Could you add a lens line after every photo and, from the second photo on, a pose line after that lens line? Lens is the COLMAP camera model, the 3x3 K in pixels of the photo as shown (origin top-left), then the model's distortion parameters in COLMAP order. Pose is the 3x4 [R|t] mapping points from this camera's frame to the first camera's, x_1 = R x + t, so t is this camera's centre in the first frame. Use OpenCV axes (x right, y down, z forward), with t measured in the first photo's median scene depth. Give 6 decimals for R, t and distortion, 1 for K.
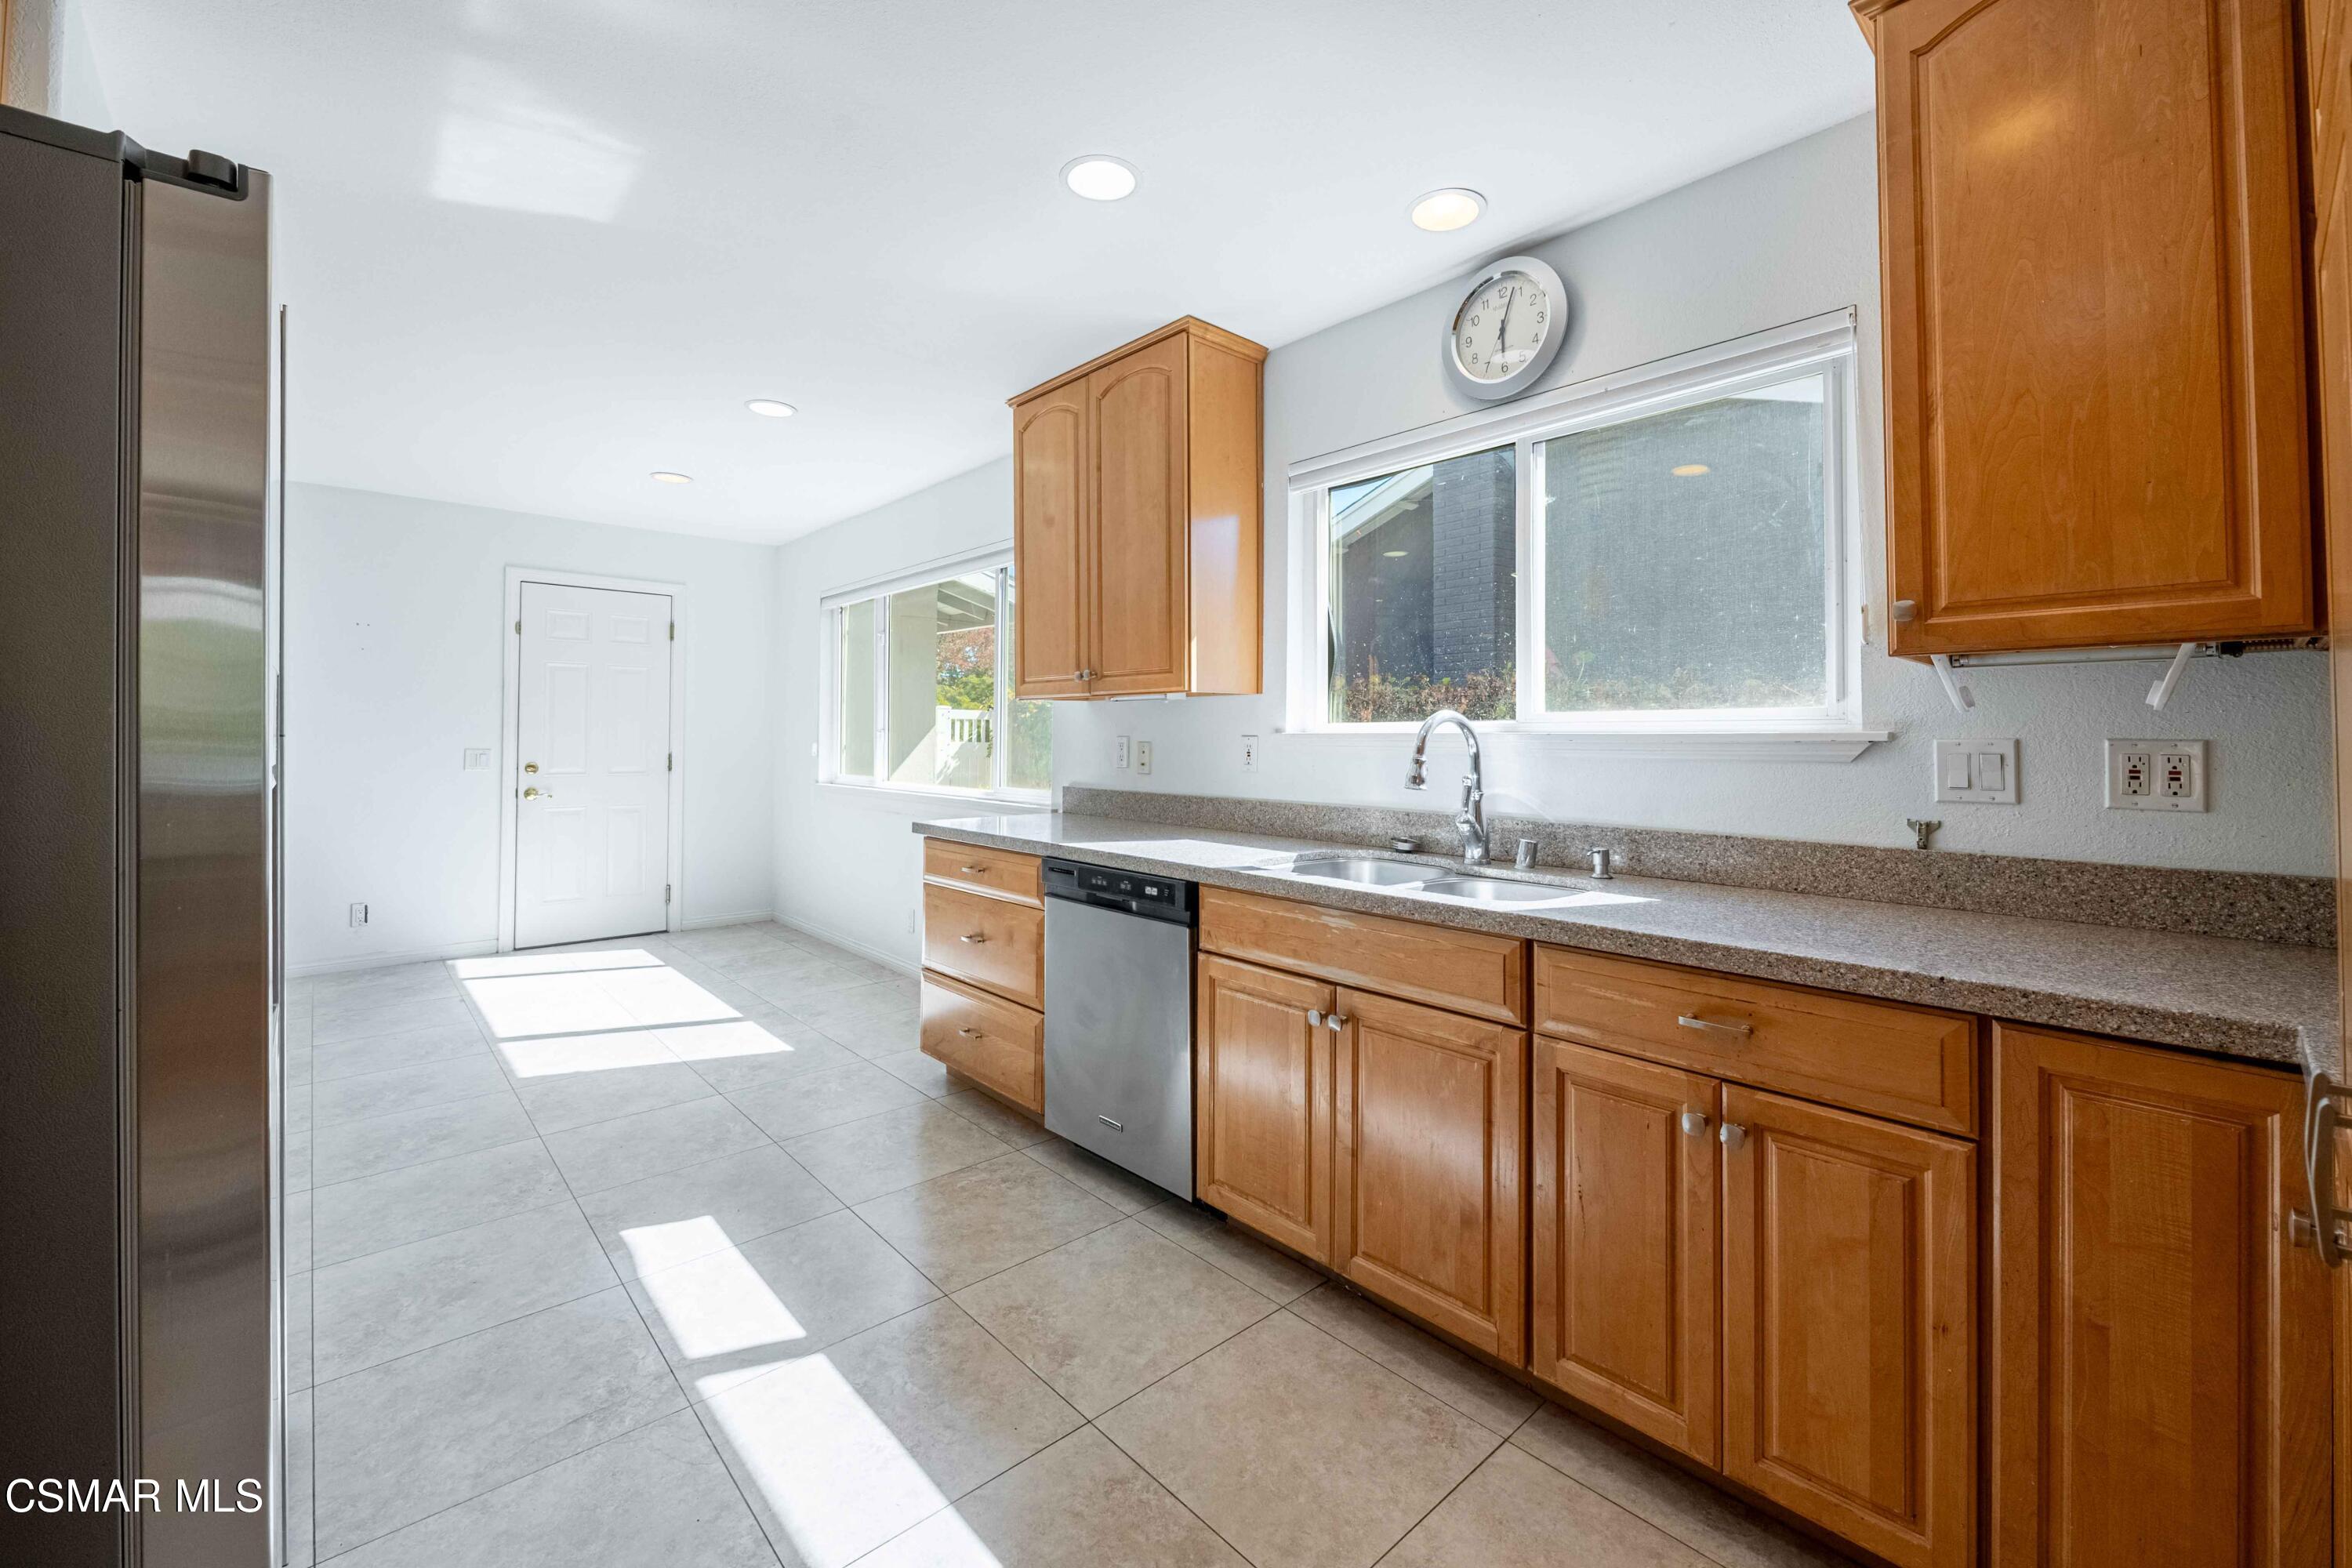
lens RADIAL K [[936.9, 0, 1170.3], [0, 936.9, 719.7], [0, 0, 1]] dist [-0.003522, -0.000340]
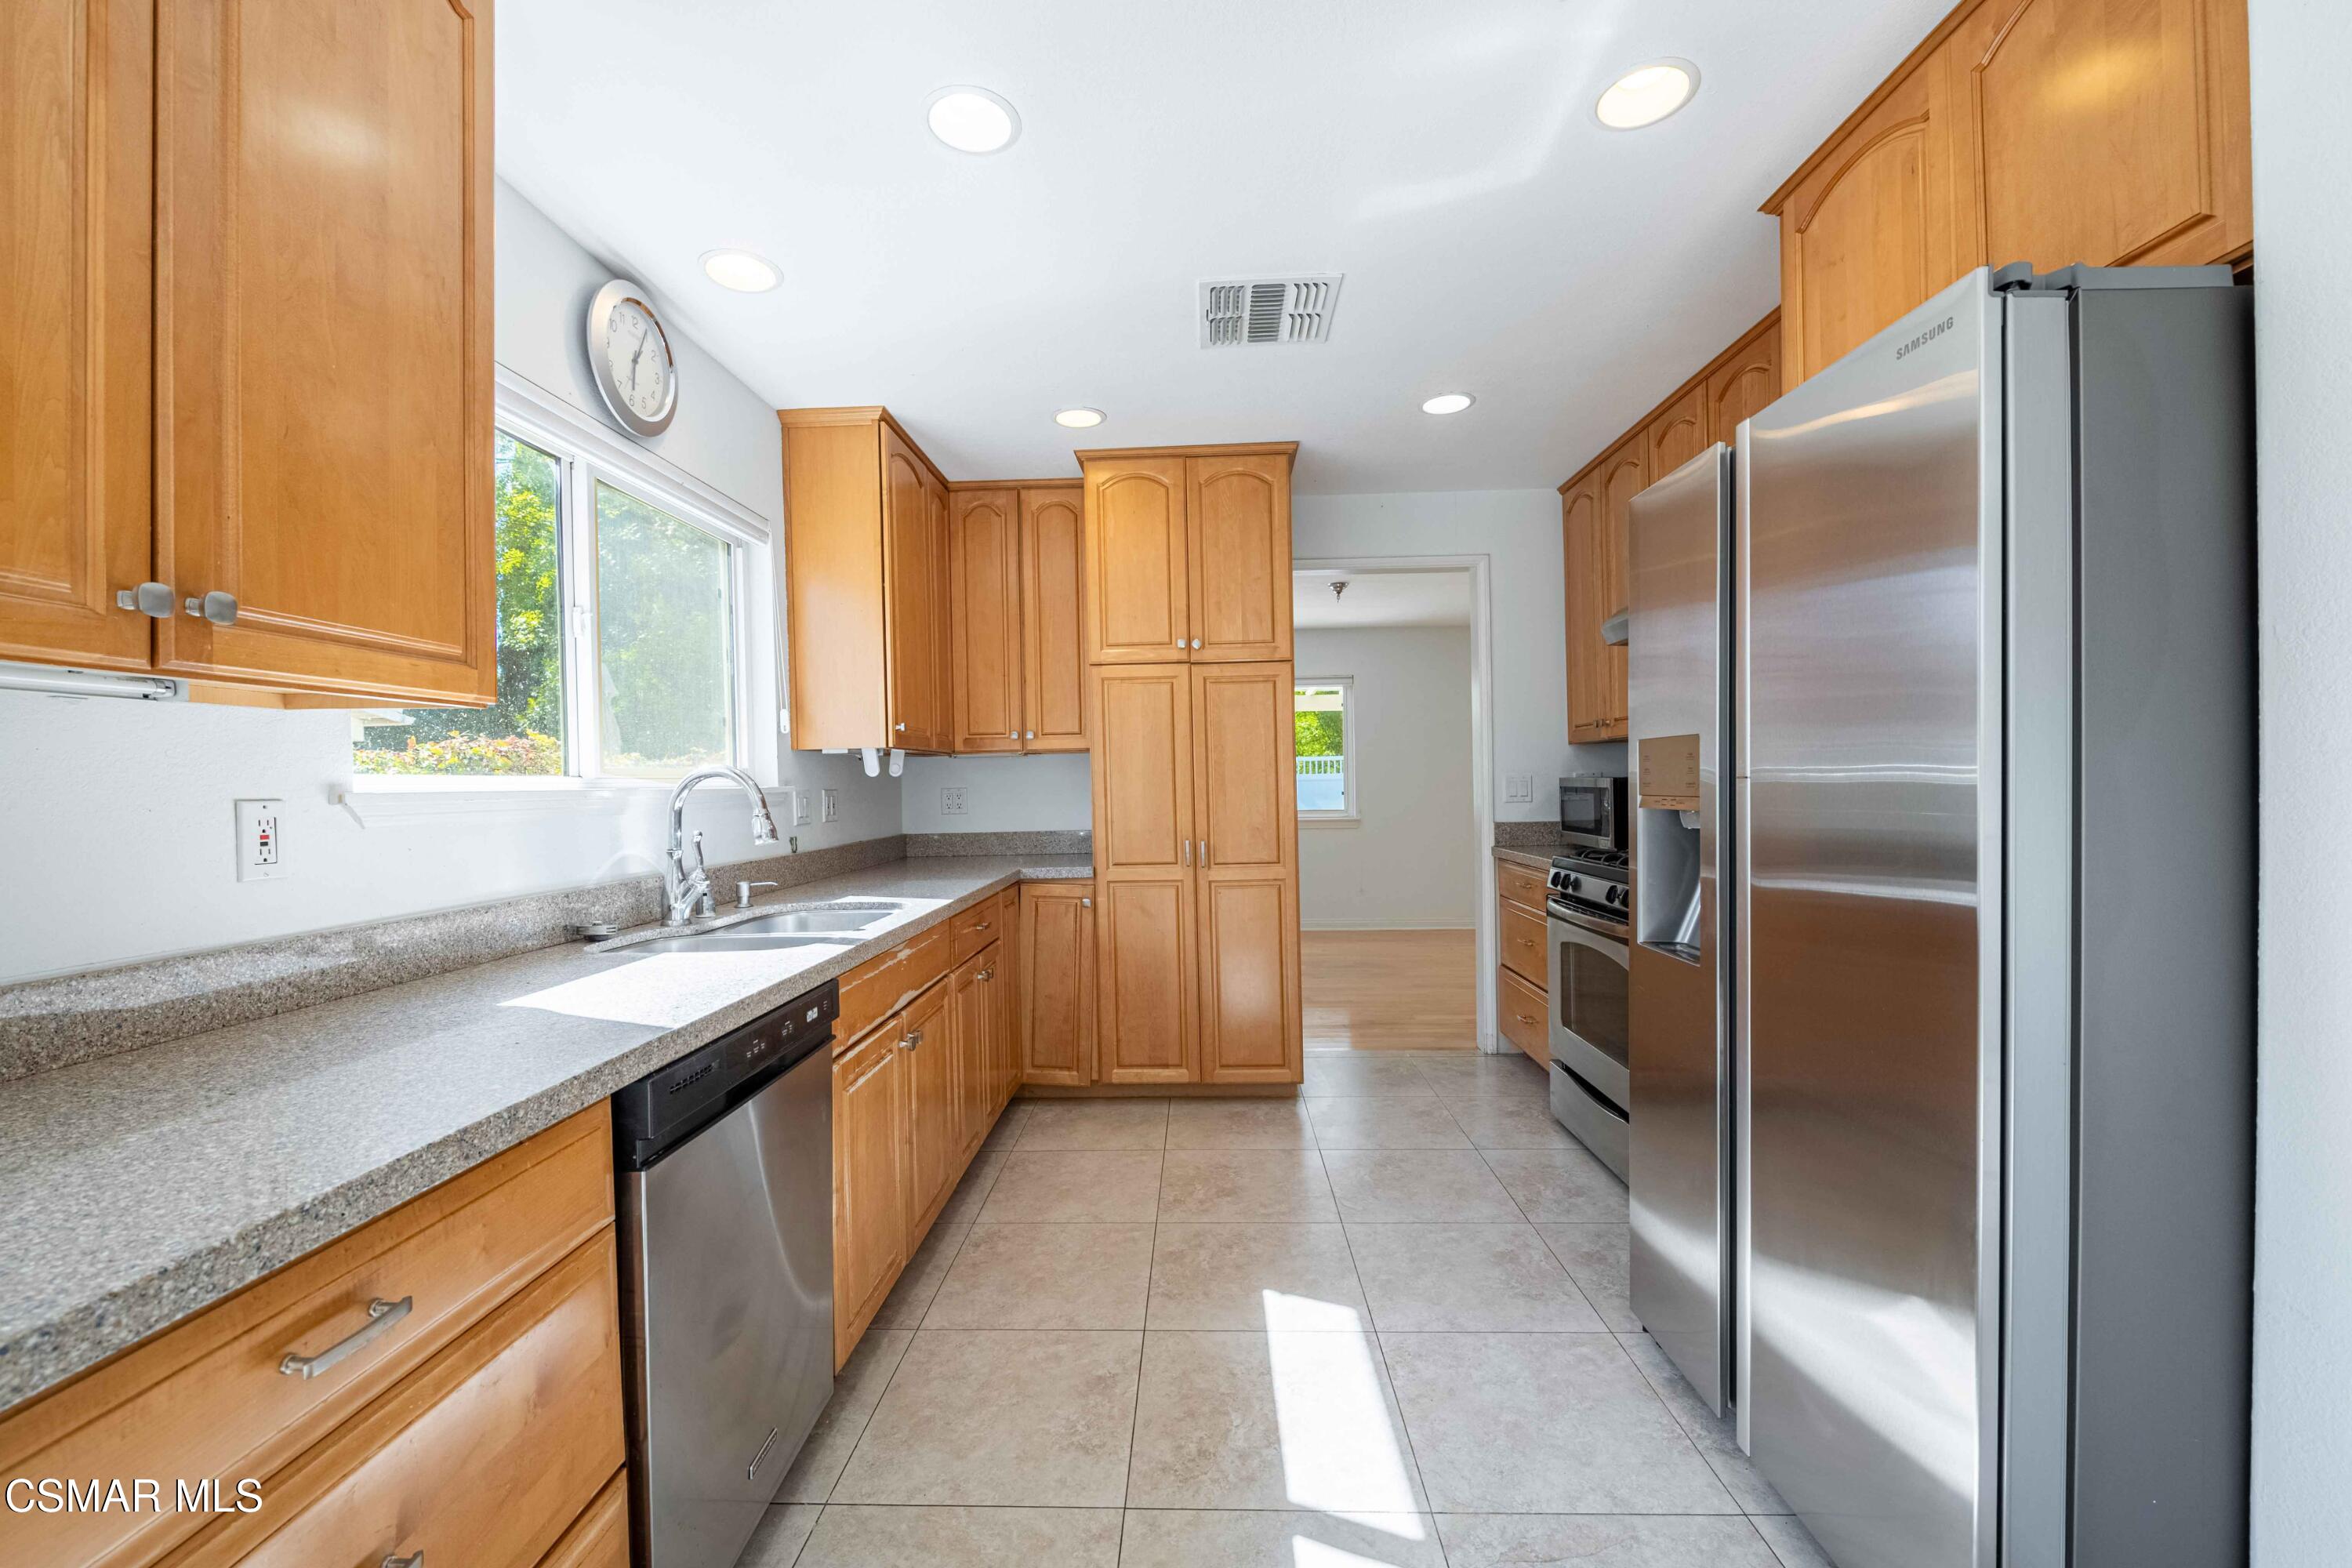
lens RADIAL K [[955.6, 0, 1171.7], [0, 955.6, 784.2], [0, 0, 1]] dist [-0.003041, -0.000424]
pose [[-0.719073, 0.007854, 0.694890, -0.735149], [0.004338, 0.999967, -0.006813, 0.019199], [-0.694921, -0.001884, -0.719084, 1.382159]]
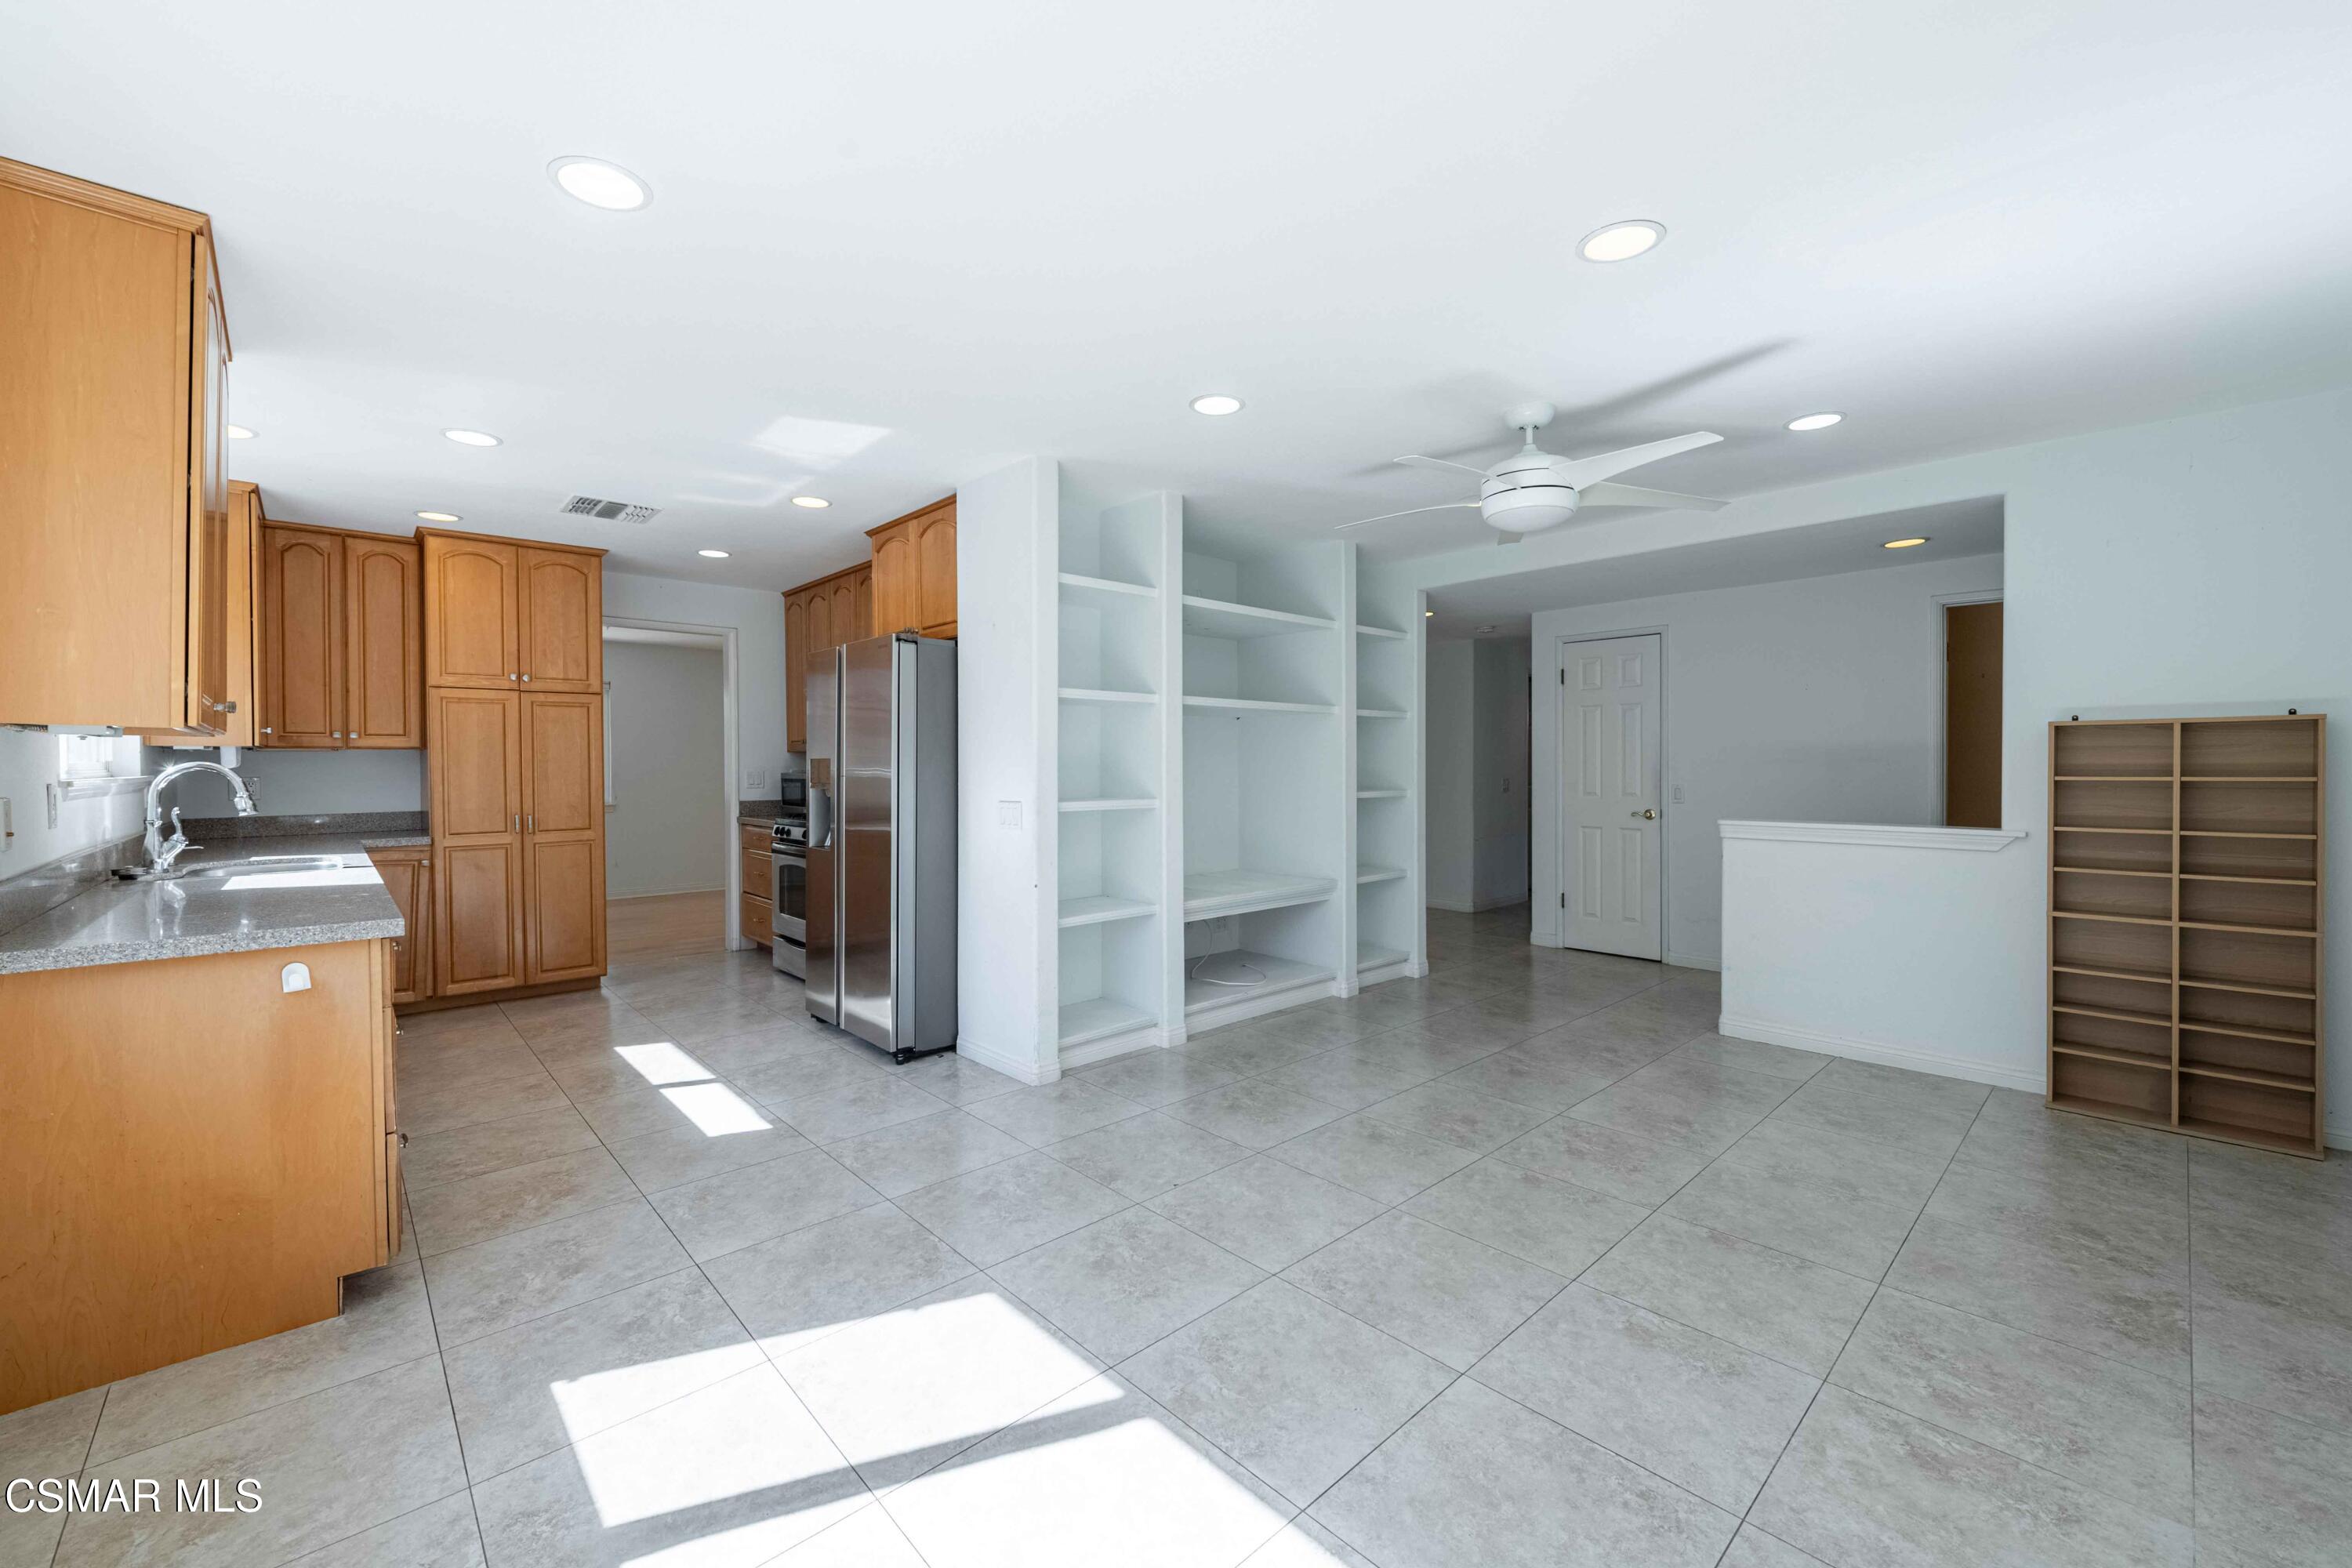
lens RADIAL K [[936.9, 0, 1171.8], [0, 936.9, 773.3], [0, 0, 1]] dist [-0.003522, -0.000340]
pose [[-0.999999, 0.000972, -0.001017, -1.198601], [0.000978, 0.999983, -0.005818, 0.017256], [0.001011, -0.005819, -0.999983, 2.437657]]
